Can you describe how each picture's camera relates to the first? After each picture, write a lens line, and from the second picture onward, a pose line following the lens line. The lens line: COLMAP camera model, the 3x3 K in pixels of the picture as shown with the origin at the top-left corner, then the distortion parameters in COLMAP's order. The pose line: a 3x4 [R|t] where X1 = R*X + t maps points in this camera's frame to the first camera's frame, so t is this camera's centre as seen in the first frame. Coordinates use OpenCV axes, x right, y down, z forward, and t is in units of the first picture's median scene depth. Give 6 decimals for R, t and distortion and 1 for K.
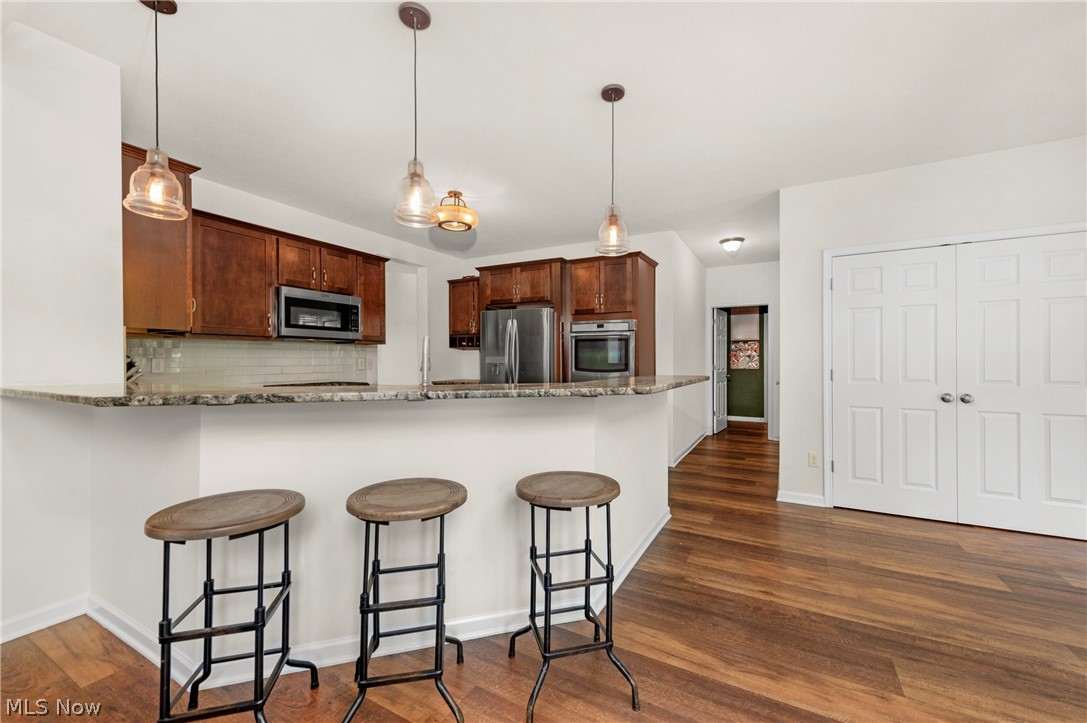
lens RADIAL K [[430.6, 0, 558.1], [0, 430.6, 357.5], [0, 0, 1]] dist [0.013812, -0.000087]
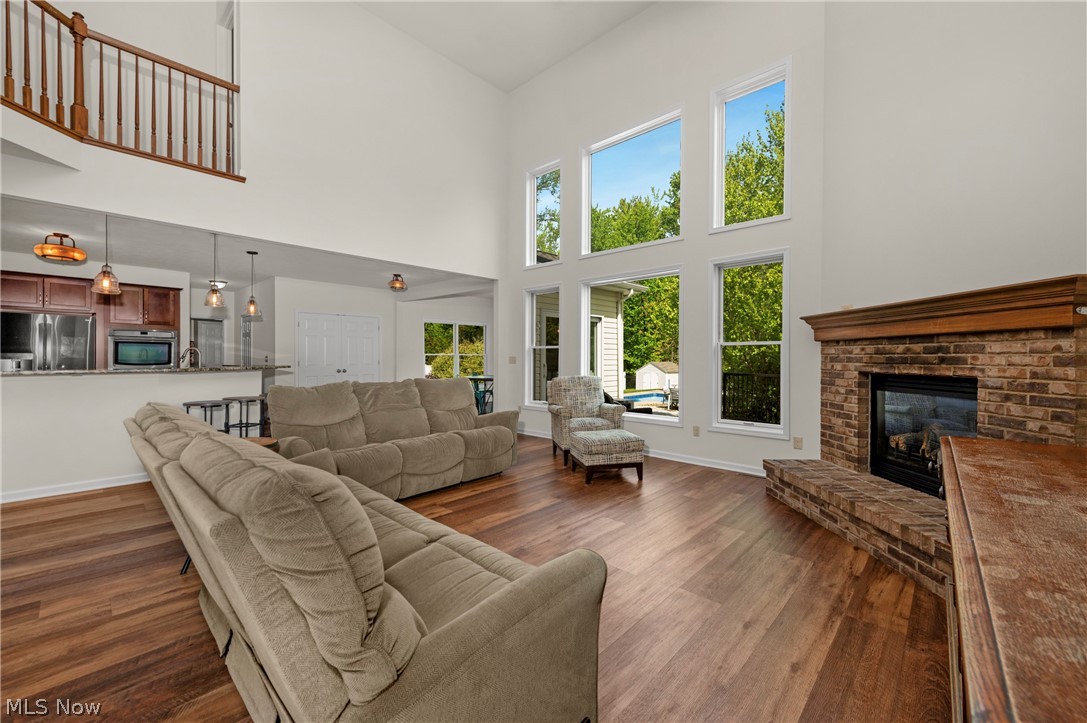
lens RADIAL K [[430.6, 0, 558.1], [0, 430.6, 357.5], [0, 0, 1]] dist [0.013812, -0.000087]
pose [[0.252106, -0.002186, 0.967697, -0.915201], [-0.007362, 0.999964, 0.004177, -0.008272], [-0.967672, -0.008177, 0.252081, -0.671210]]
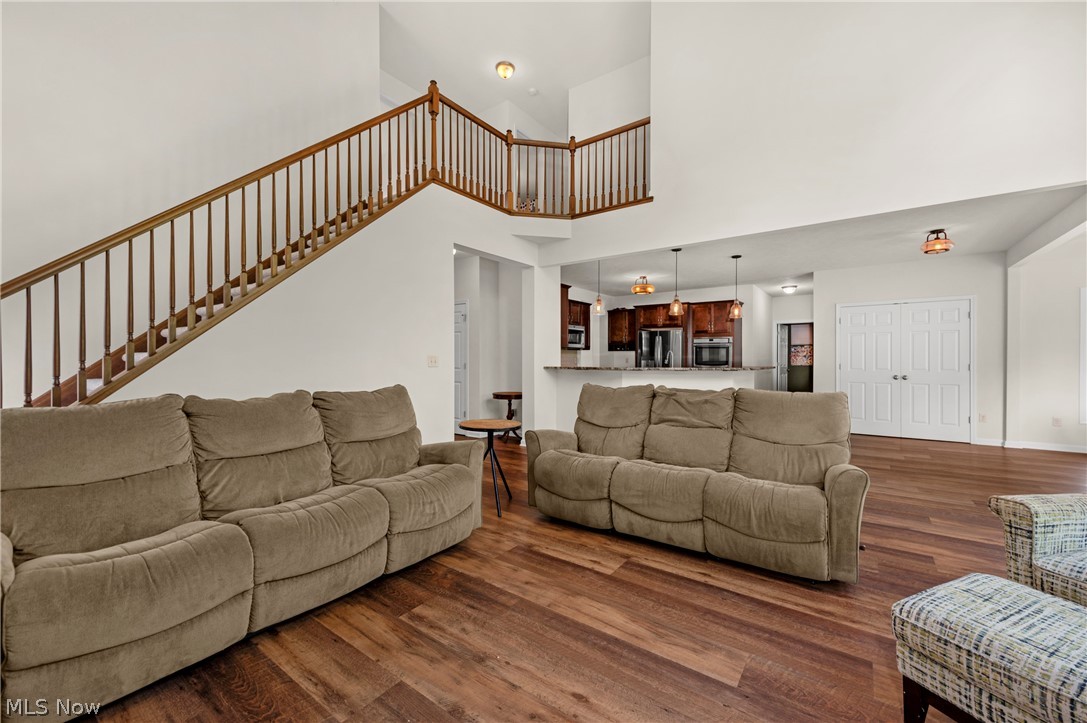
lens RADIAL K [[430.6, 0, 558.1], [0, 430.6, 357.5], [0, 0, 1]] dist [0.013812, -0.000087]
pose [[0.992182, 0.000010, -0.124798, -0.296299], [0.000358, 0.999996, 0.002923, -0.005127], [0.124797, -0.002945, 0.992178, -0.826536]]
